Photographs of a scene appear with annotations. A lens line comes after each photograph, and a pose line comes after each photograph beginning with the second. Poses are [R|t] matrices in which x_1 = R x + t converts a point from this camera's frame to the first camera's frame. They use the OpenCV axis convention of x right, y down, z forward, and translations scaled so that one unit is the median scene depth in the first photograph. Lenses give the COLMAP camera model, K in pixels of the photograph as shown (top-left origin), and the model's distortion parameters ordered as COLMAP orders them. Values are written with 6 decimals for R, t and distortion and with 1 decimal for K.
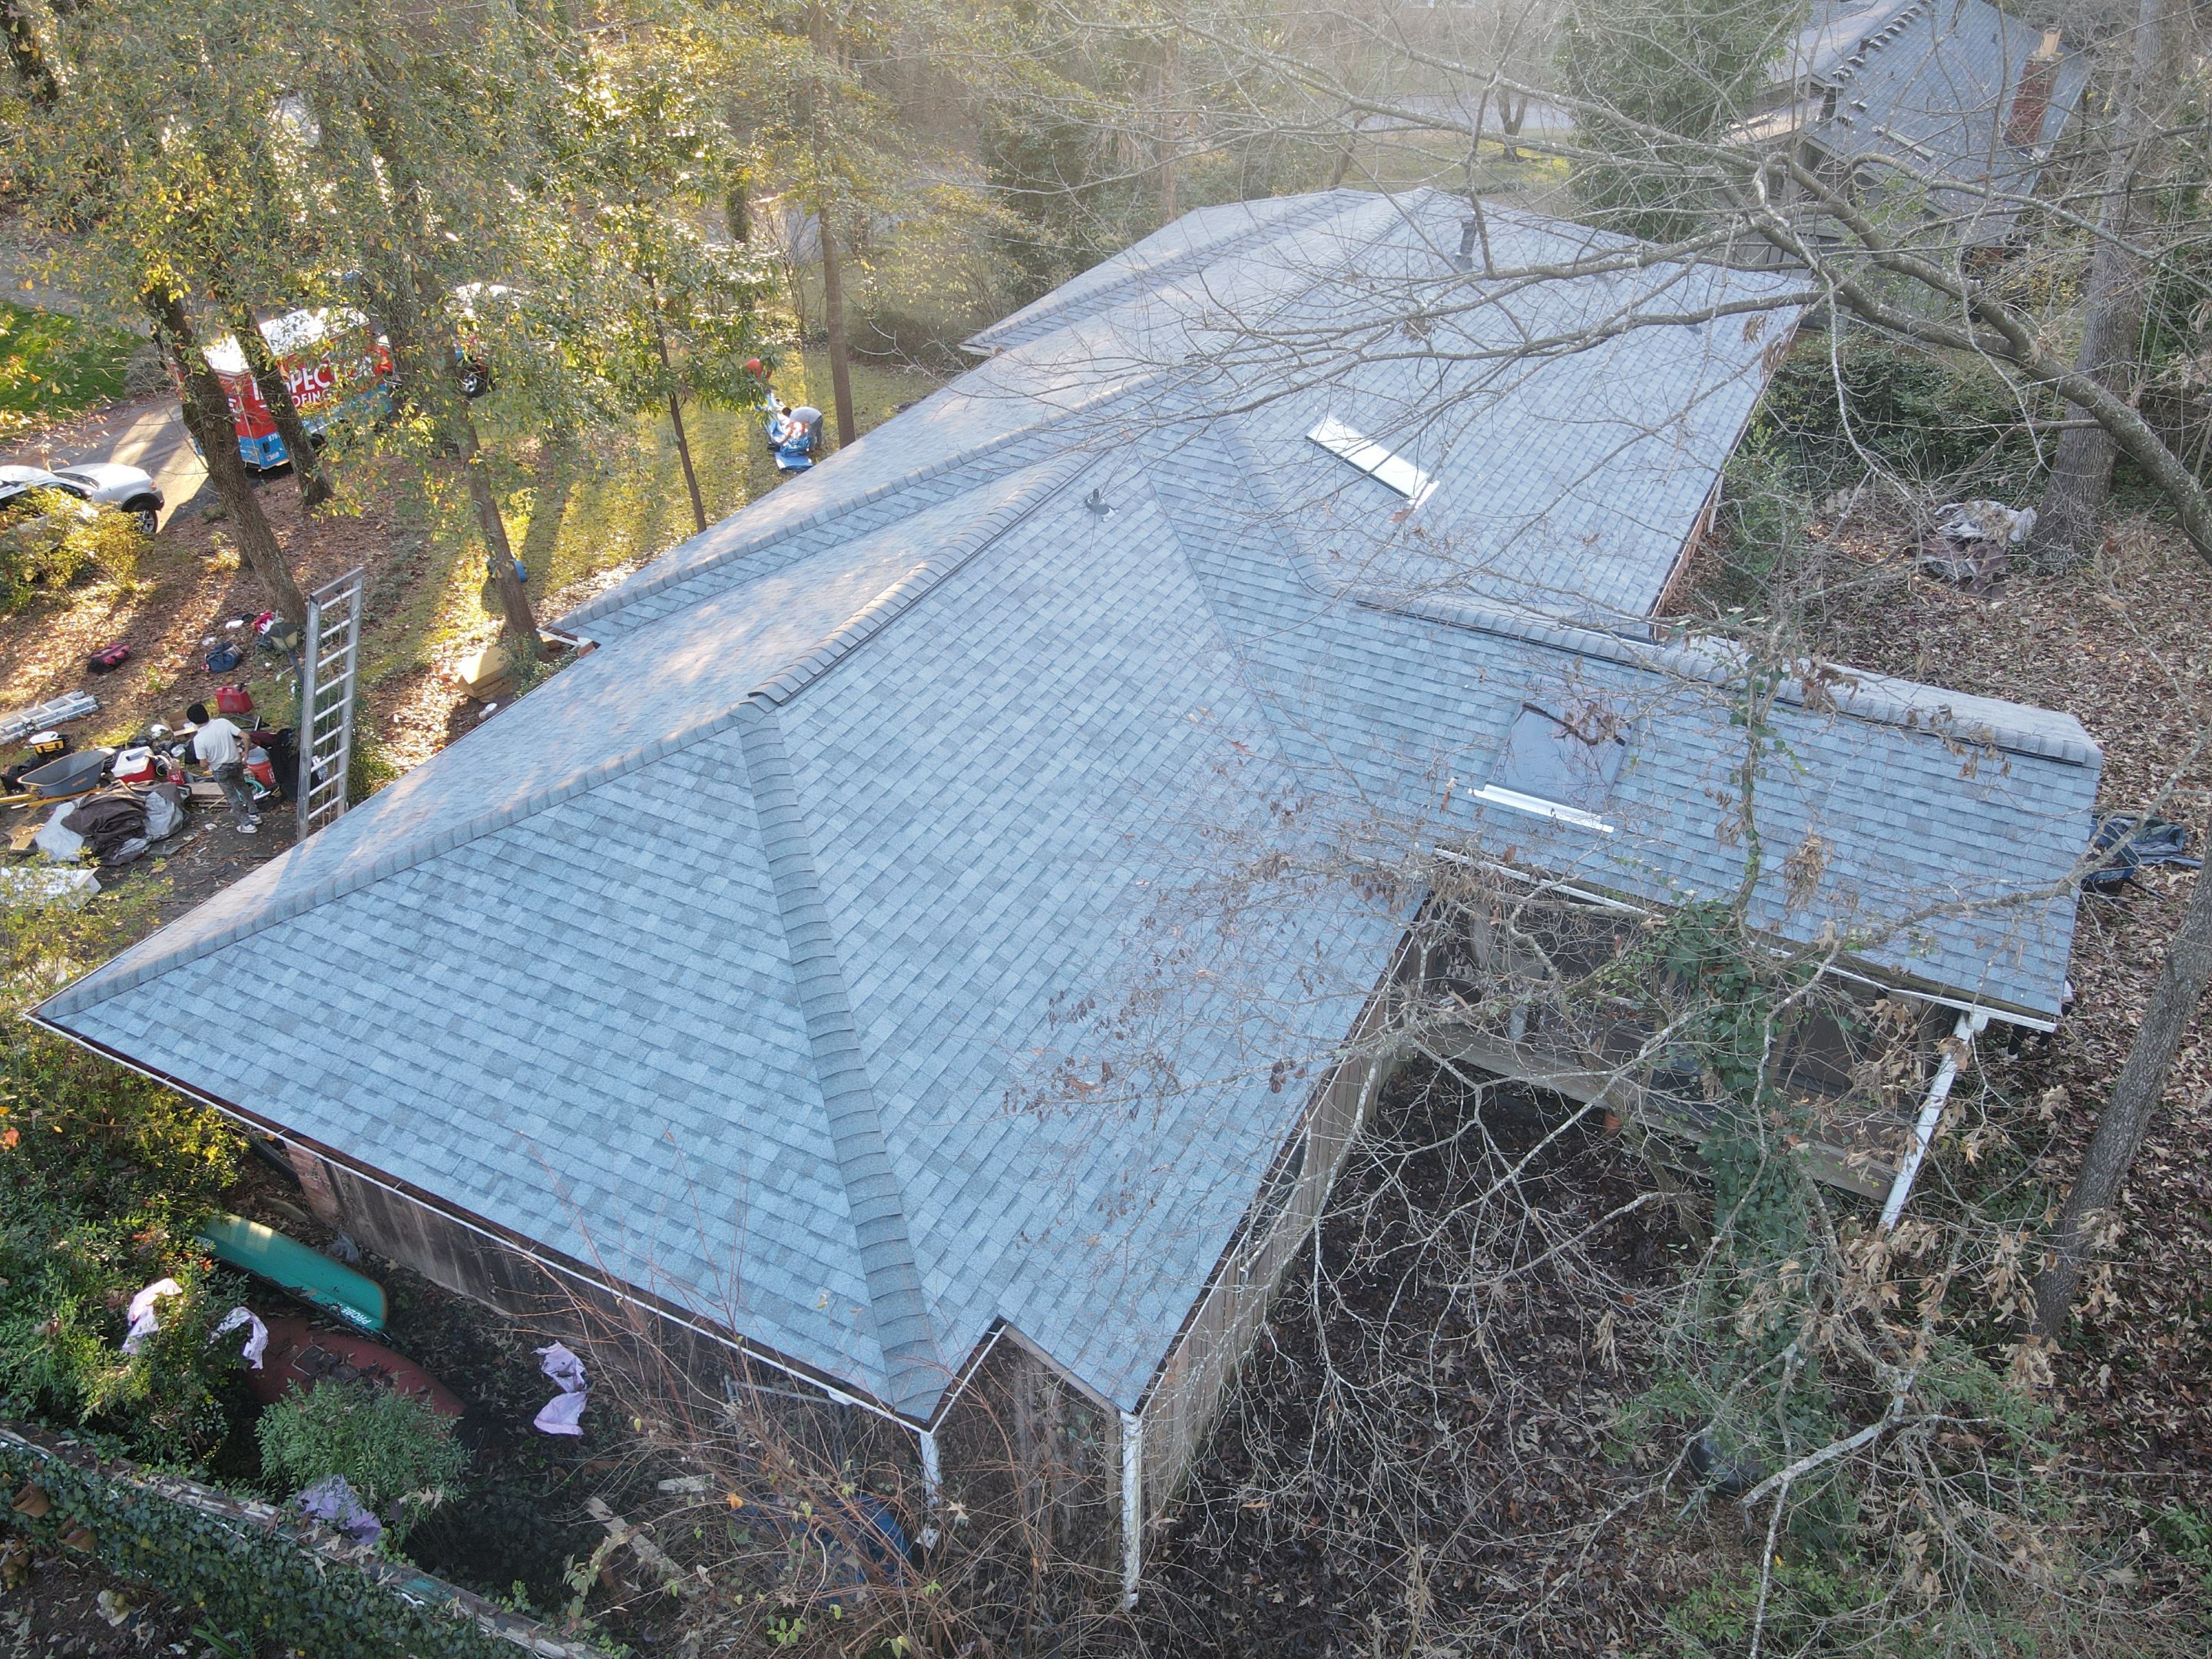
lens RADIAL K [[1635.7, 0, 1105.3], [0, 1635.7, 829.6], [0, 0, 1]] dist [-0.004489, 0.043600]
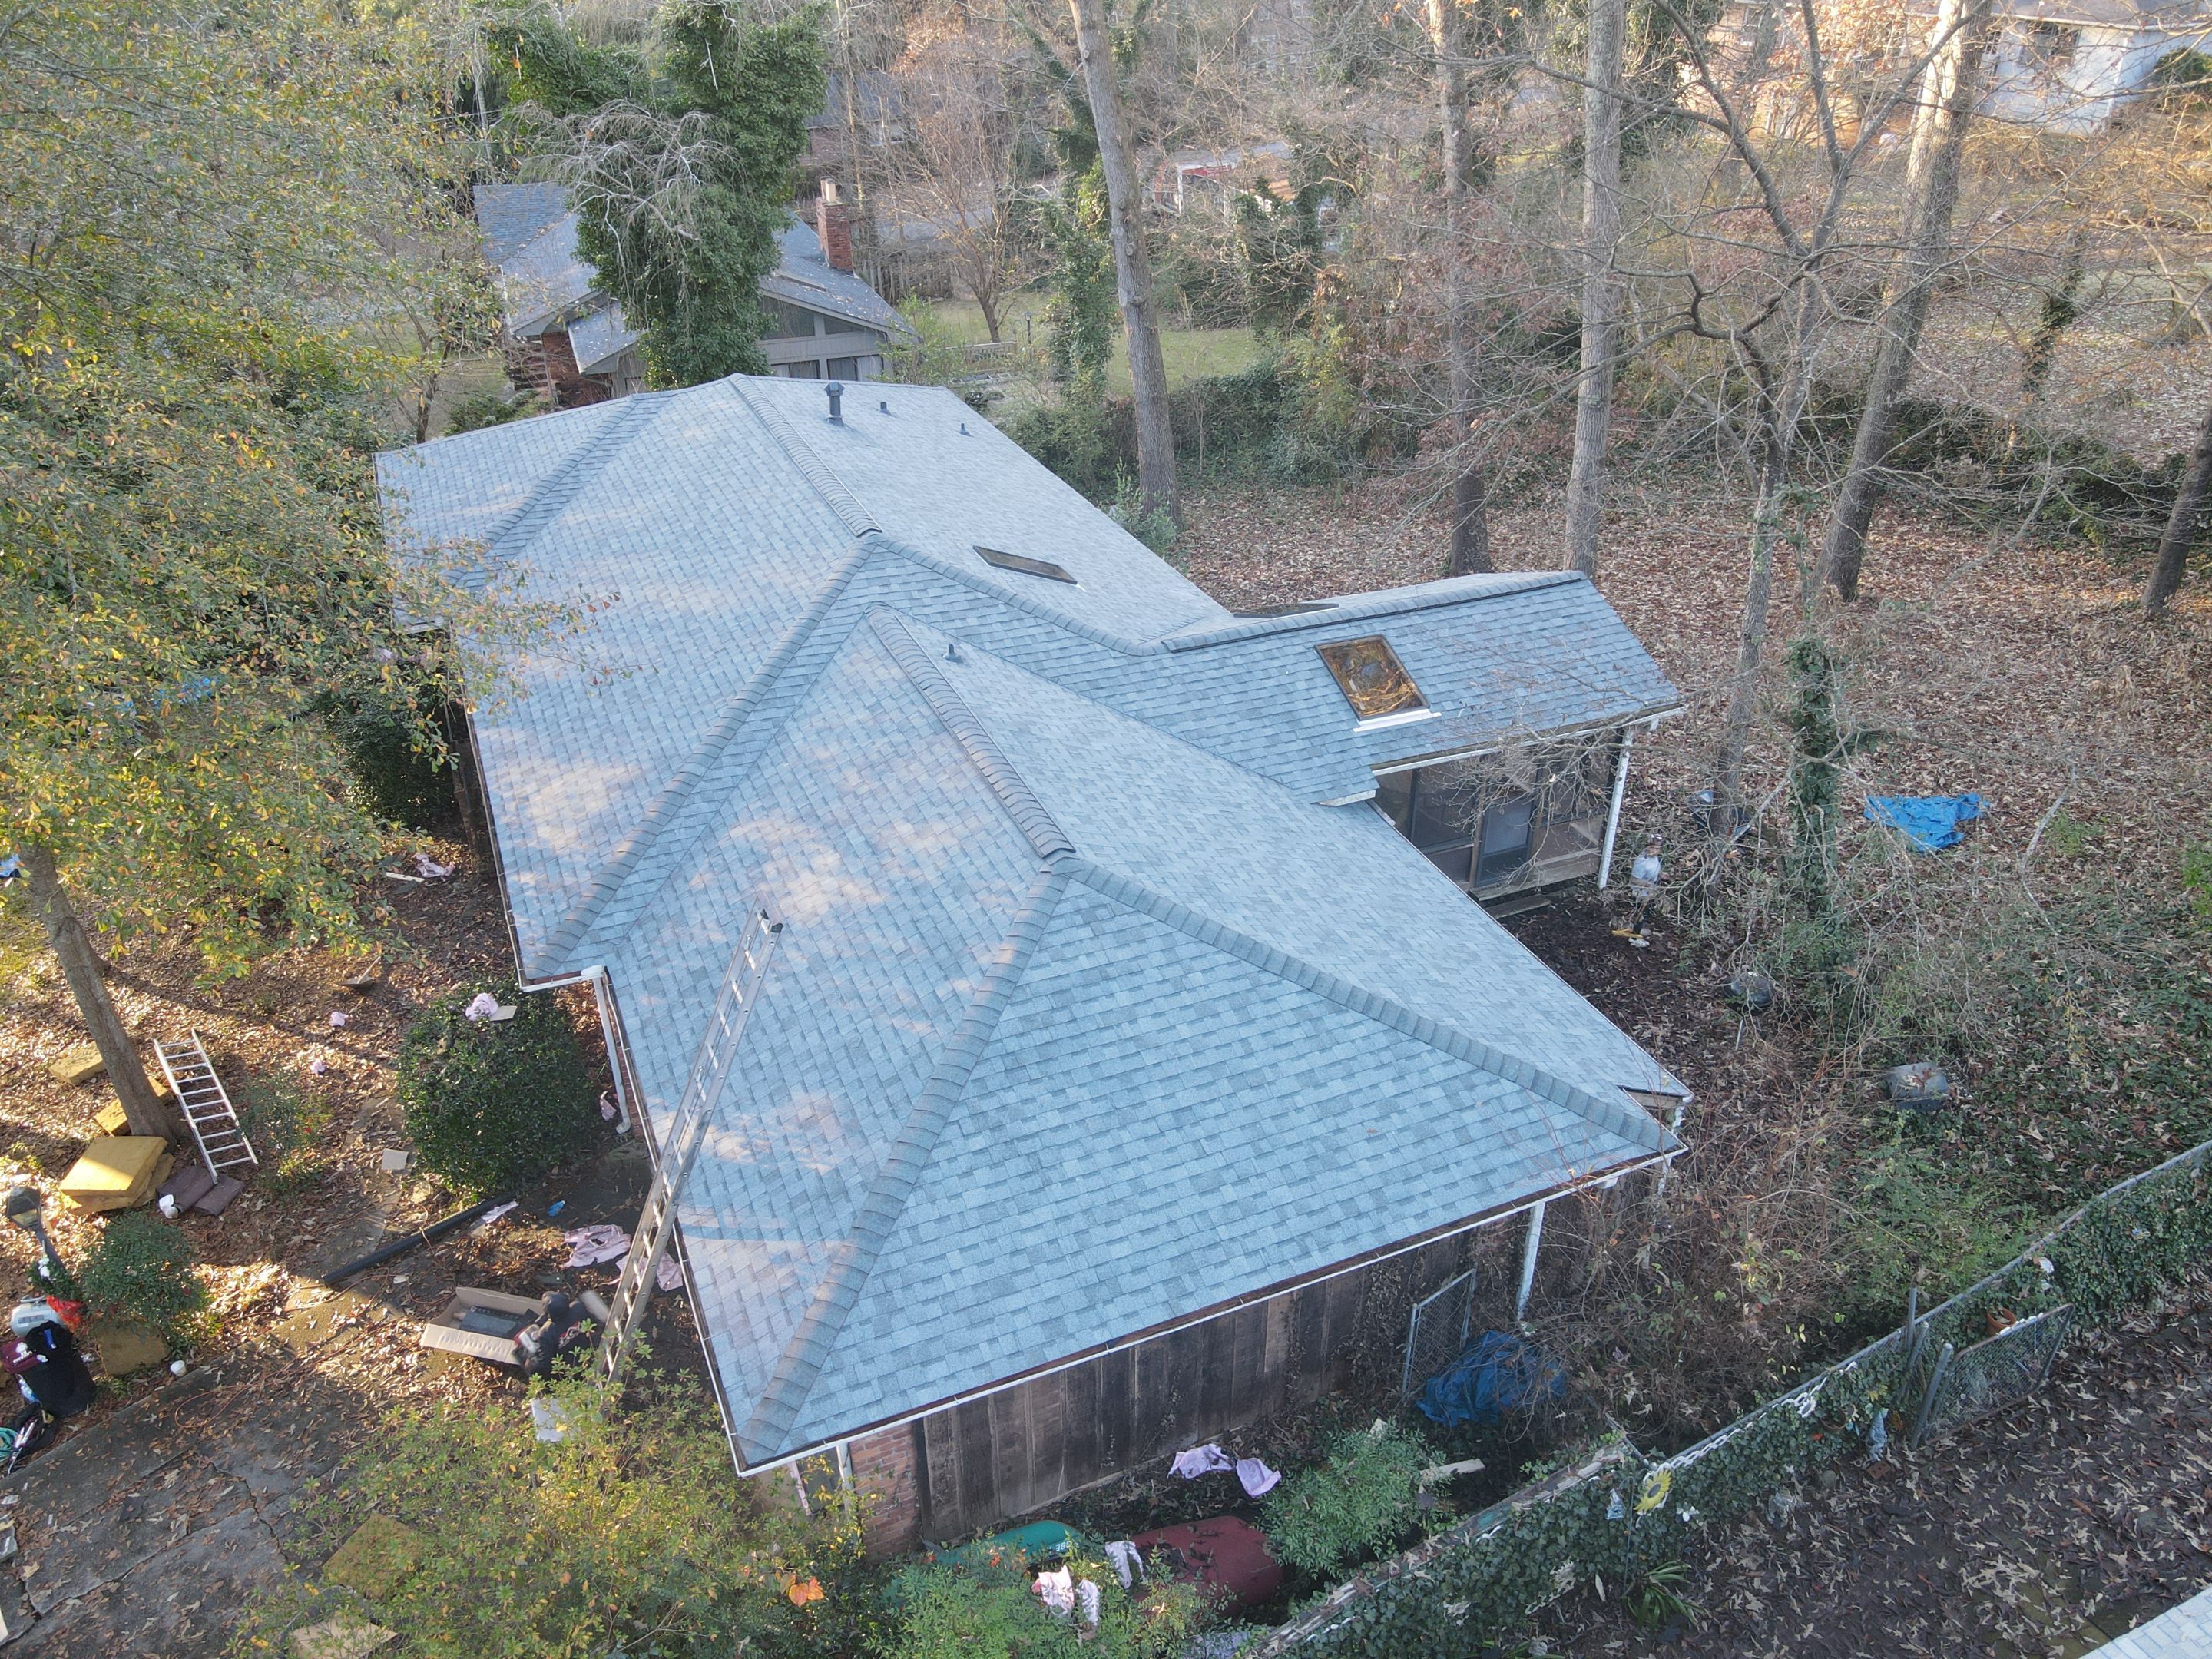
lens RADIAL K [[1632.7, 0, 1108.0], [0, 1632.7, 820.9], [0, 0, 1]] dist [-0.042266, 0.141852]
pose [[0.635153, -0.386395, 0.668789, -1.028857], [0.443271, 0.891440, 0.094055, -0.210043], [-0.632528, 0.236715, 0.737479, 0.133113]]
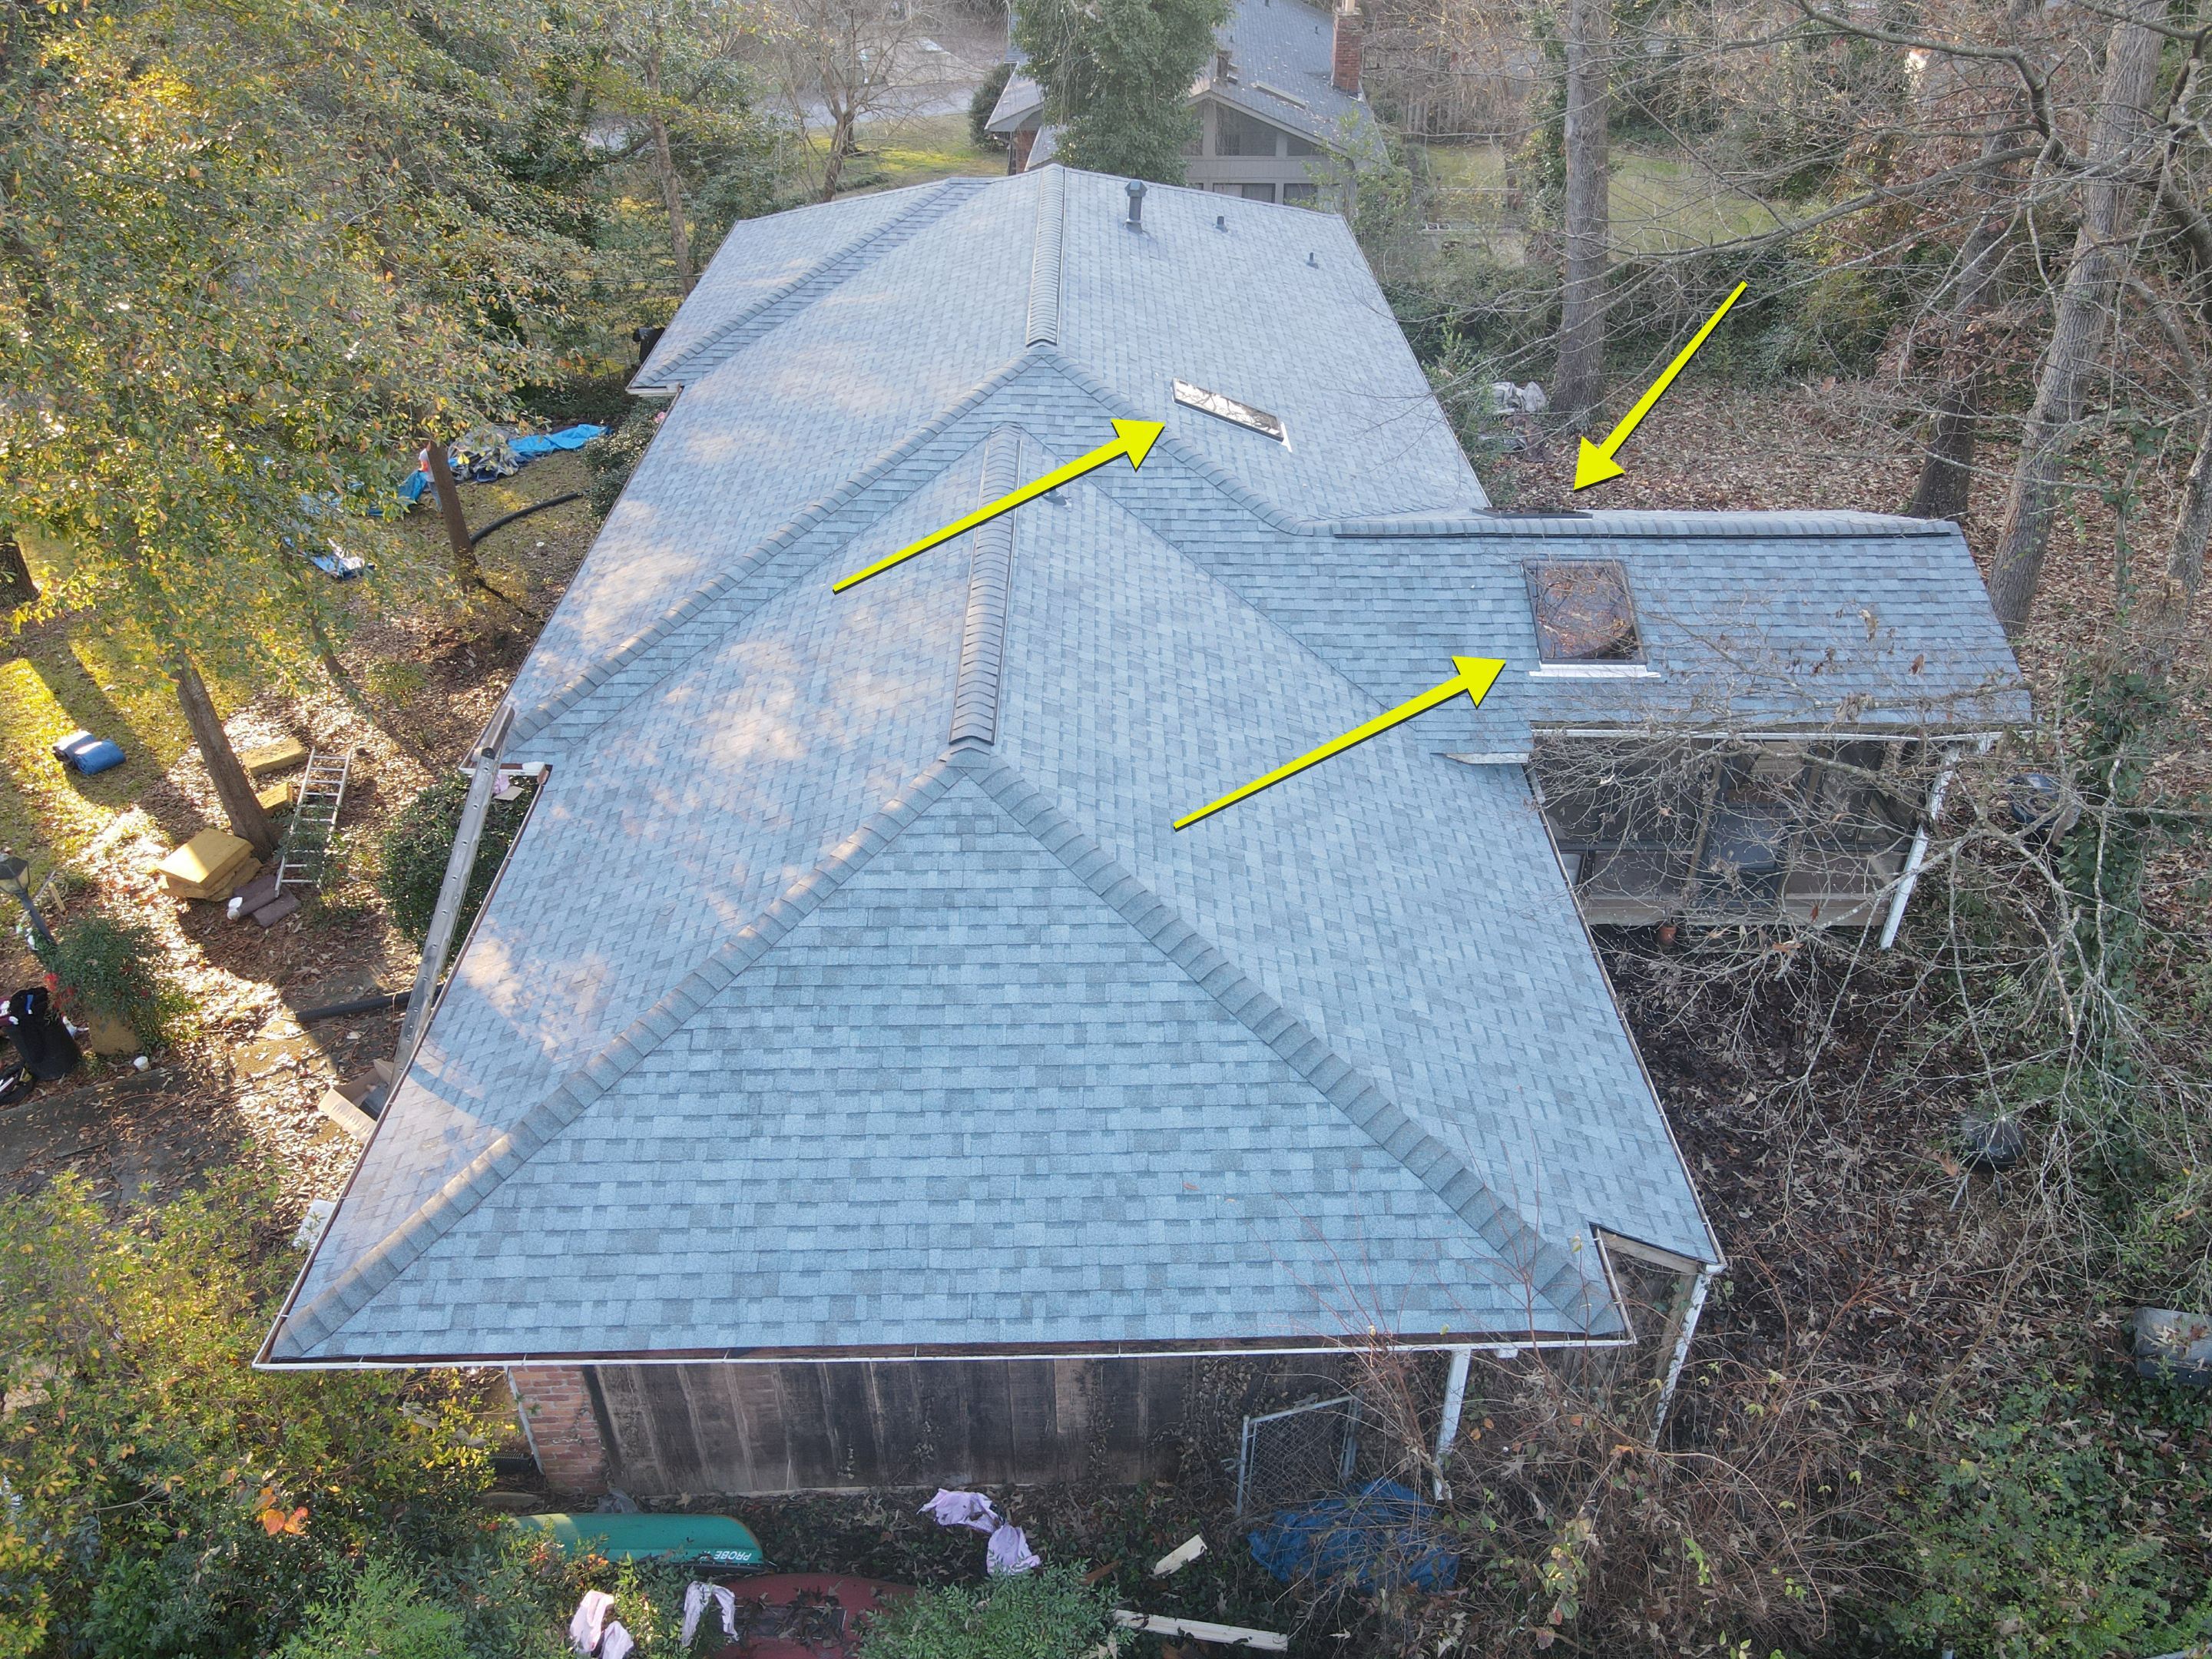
lens RADIAL K [[1632.7, 0, 1108.0], [0, 1632.7, 820.9], [0, 0, 1]] dist [-0.042266, 0.141852]
pose [[0.883095, -0.264610, 0.387459, -0.554675], [0.268394, 0.962238, 0.045424, -0.063145], [-0.384847, 0.063878, 0.920767, 0.127917]]
